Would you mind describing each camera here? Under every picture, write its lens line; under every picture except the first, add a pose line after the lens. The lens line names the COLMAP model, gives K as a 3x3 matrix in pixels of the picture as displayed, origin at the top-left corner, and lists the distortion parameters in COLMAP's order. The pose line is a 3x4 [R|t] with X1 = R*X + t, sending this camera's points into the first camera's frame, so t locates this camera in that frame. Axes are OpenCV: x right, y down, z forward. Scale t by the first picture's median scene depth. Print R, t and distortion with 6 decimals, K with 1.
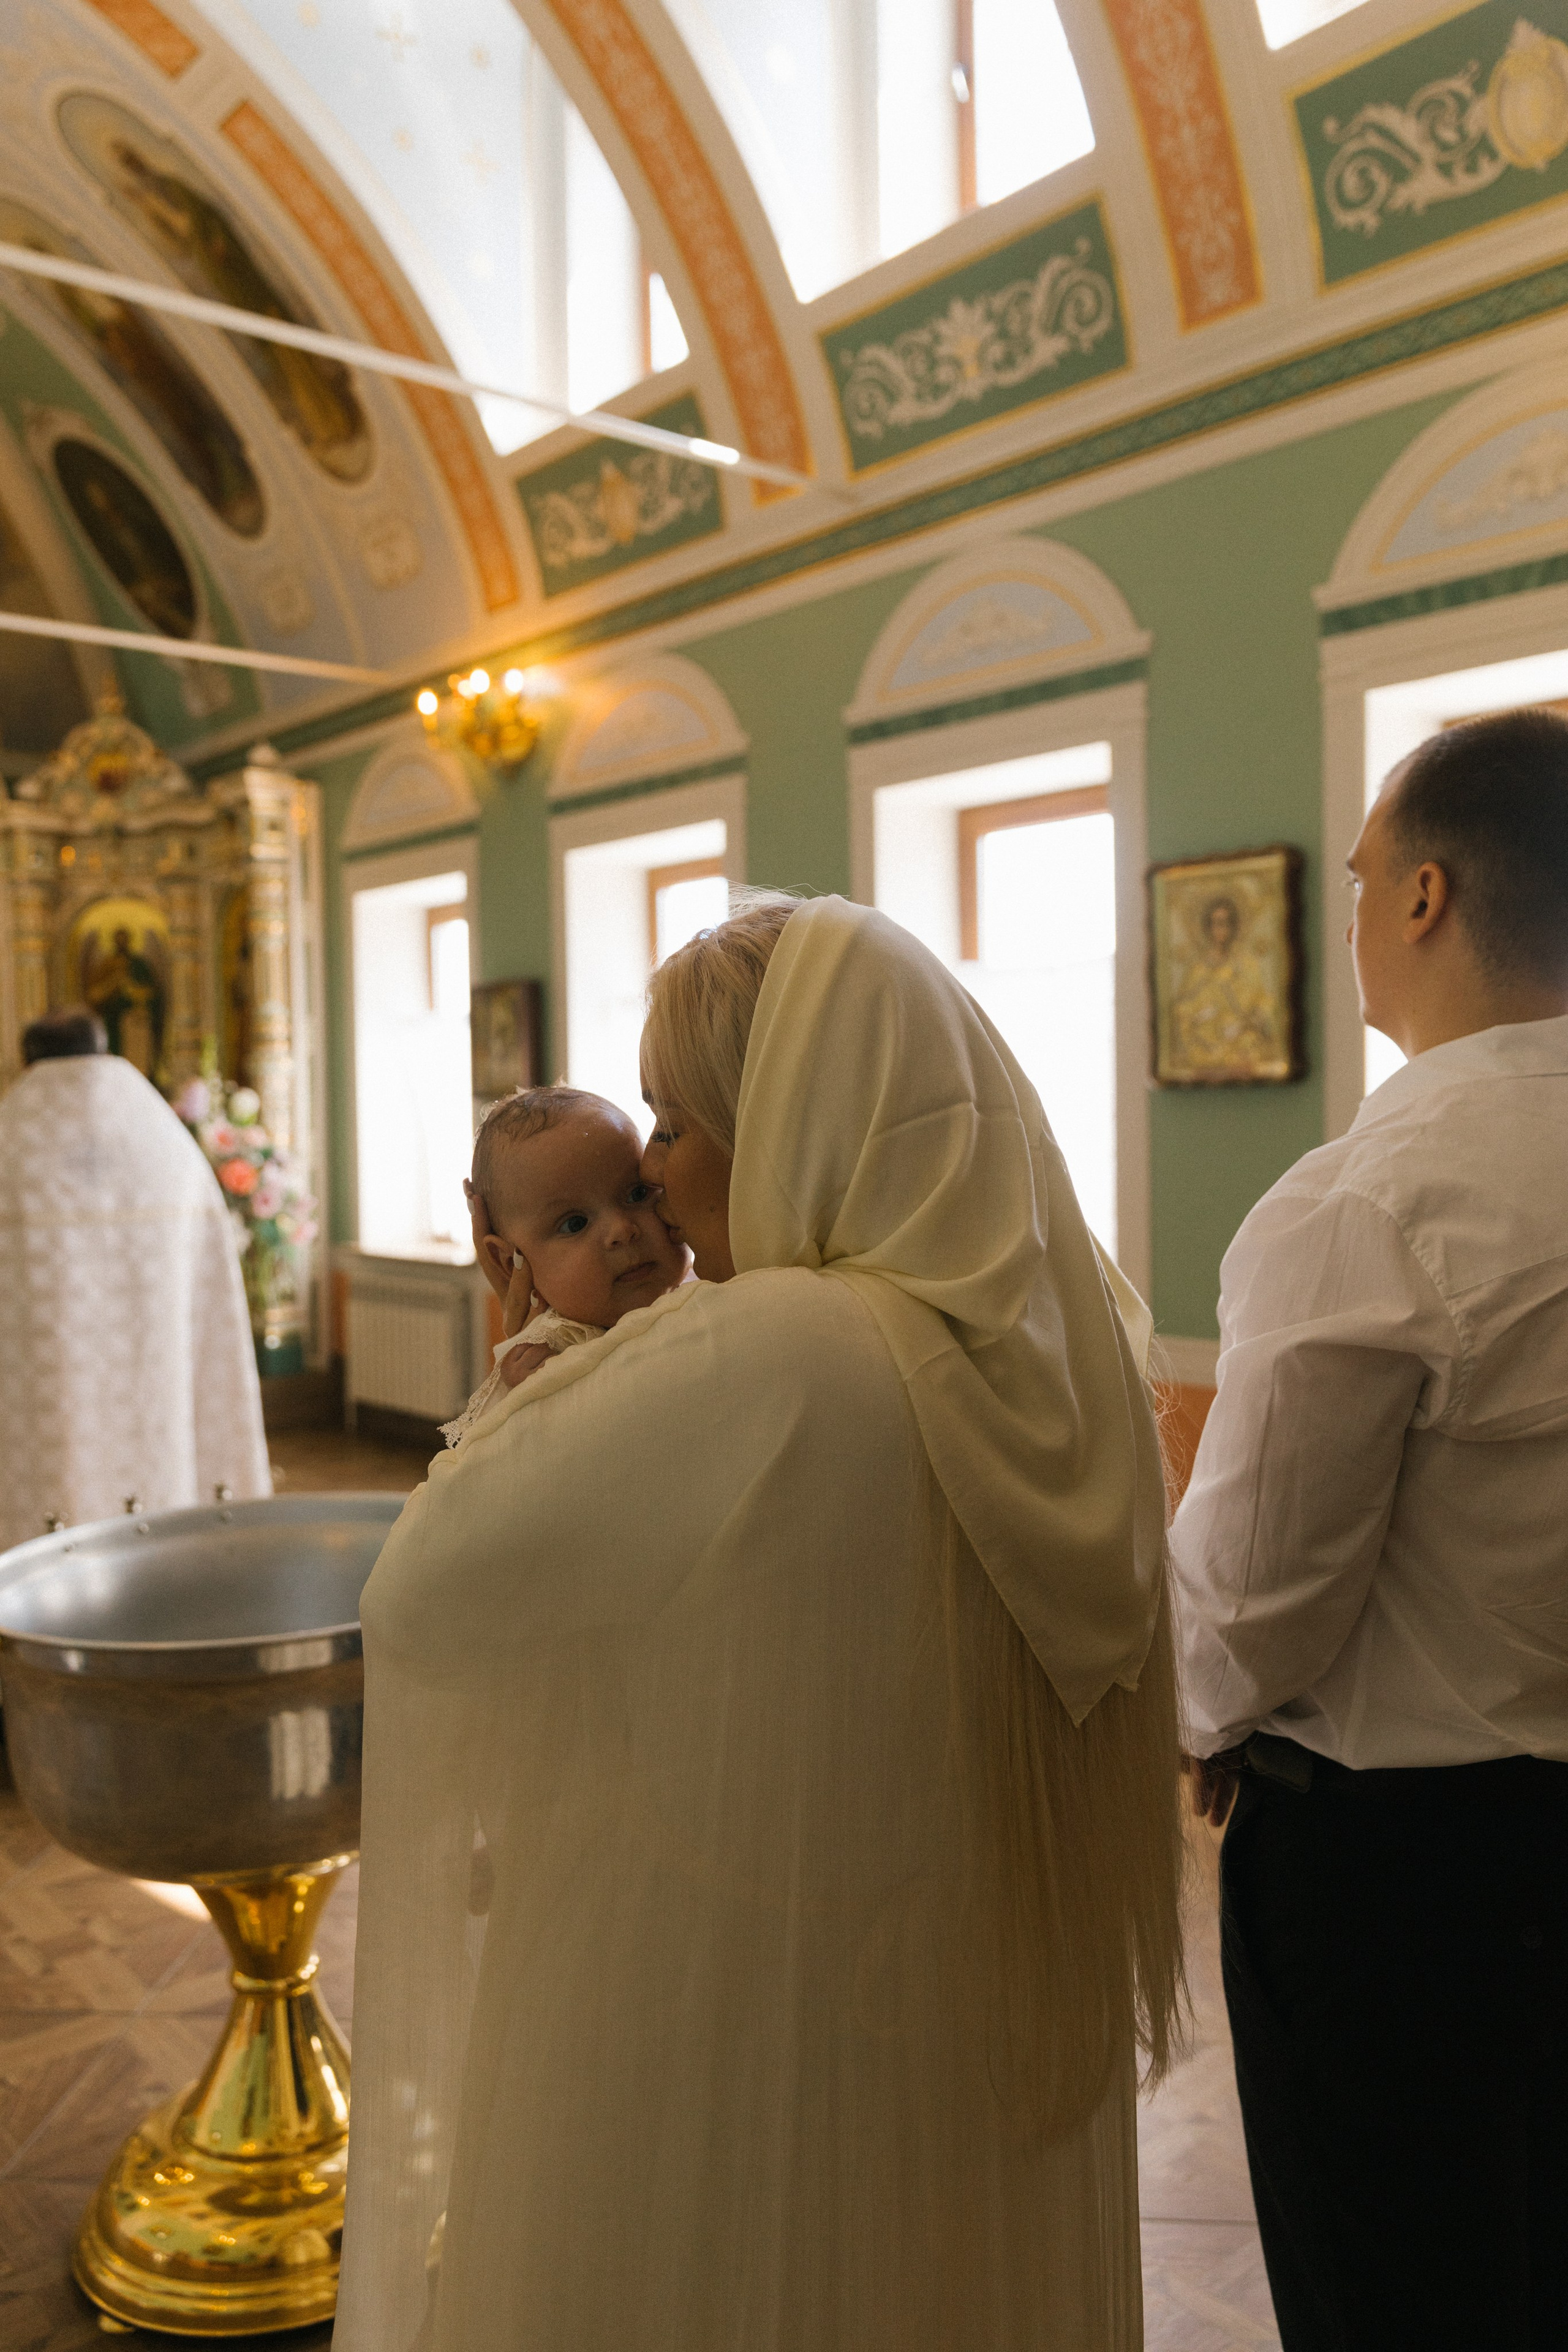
lens RADIAL K [[1821.7, 0, 779.9], [0, 1821.7, 1160.3], [0, 0, 1]] dist [-0.001051, -0.000471]
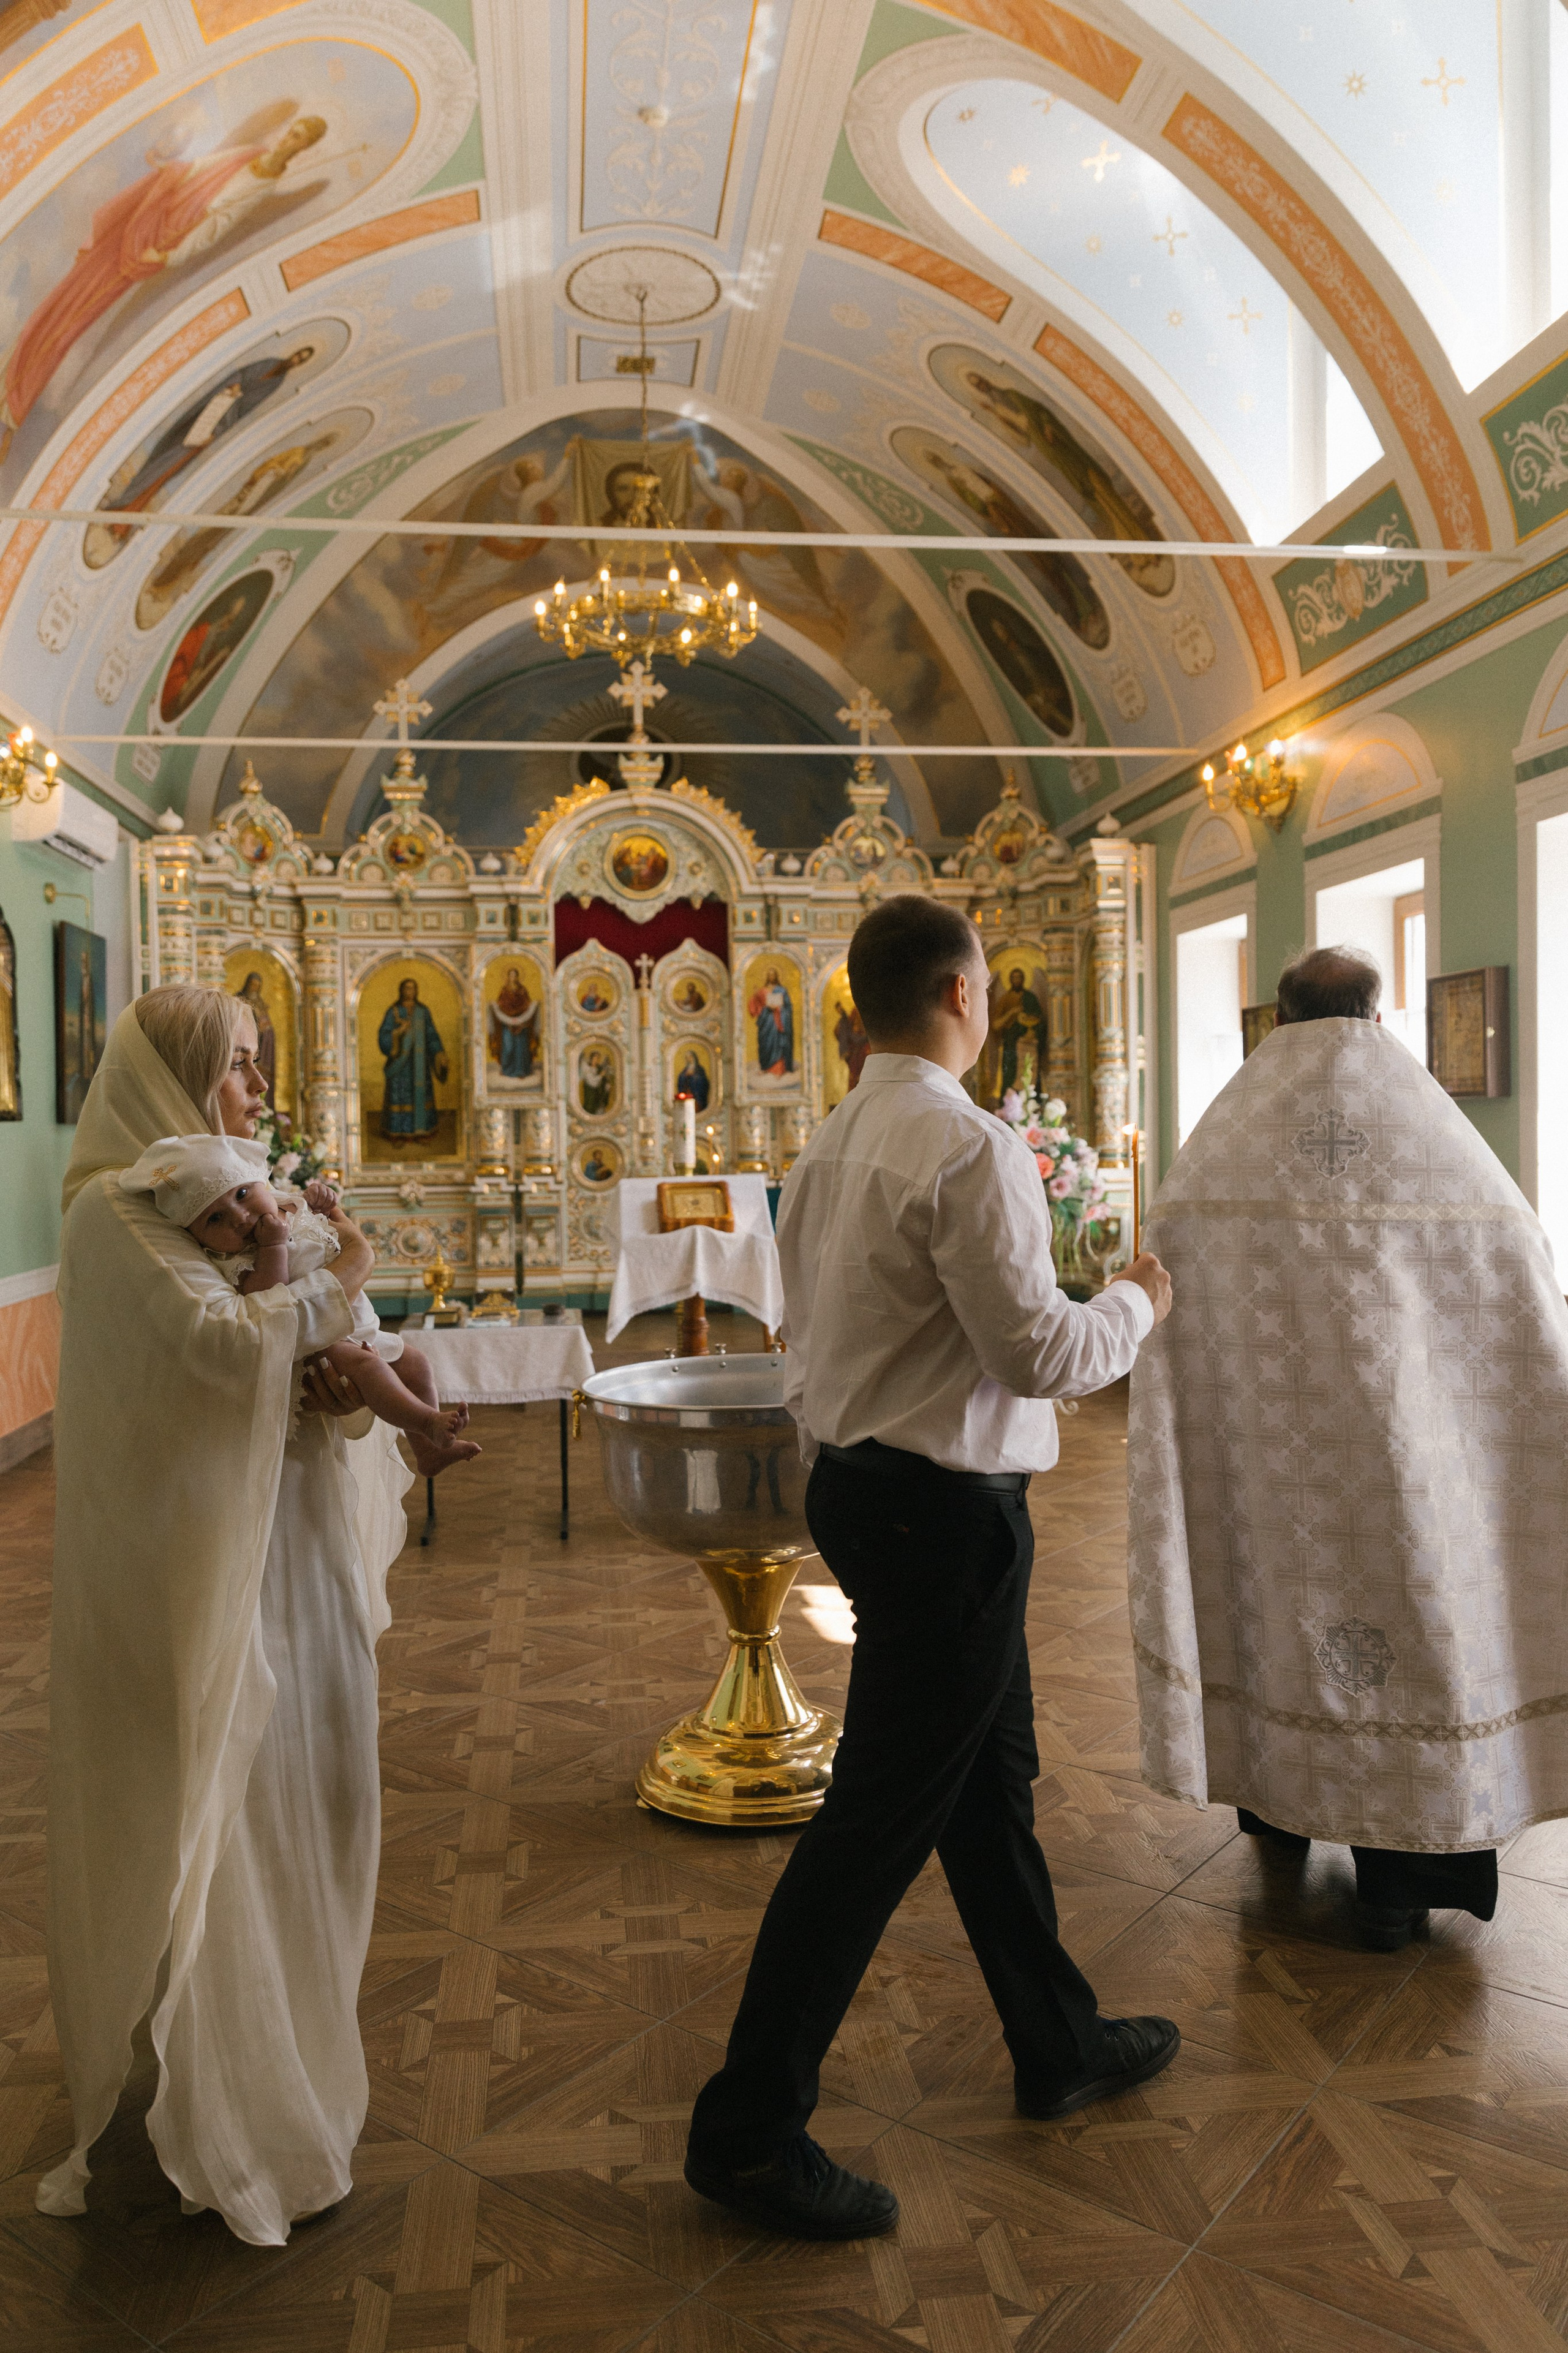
lens RADIAL K [[1679.1, 0, 751.0], [0, 1679.1, 1159.6], [0, 0, 1]] dist [0.005788, -0.000779]
pose [[0.828895, 0.010583, -0.559305, 0.163563], [-0.010243, 0.999941, 0.003740, 0.001544], [0.559311, 0.002628, 0.828954, -0.076982]]
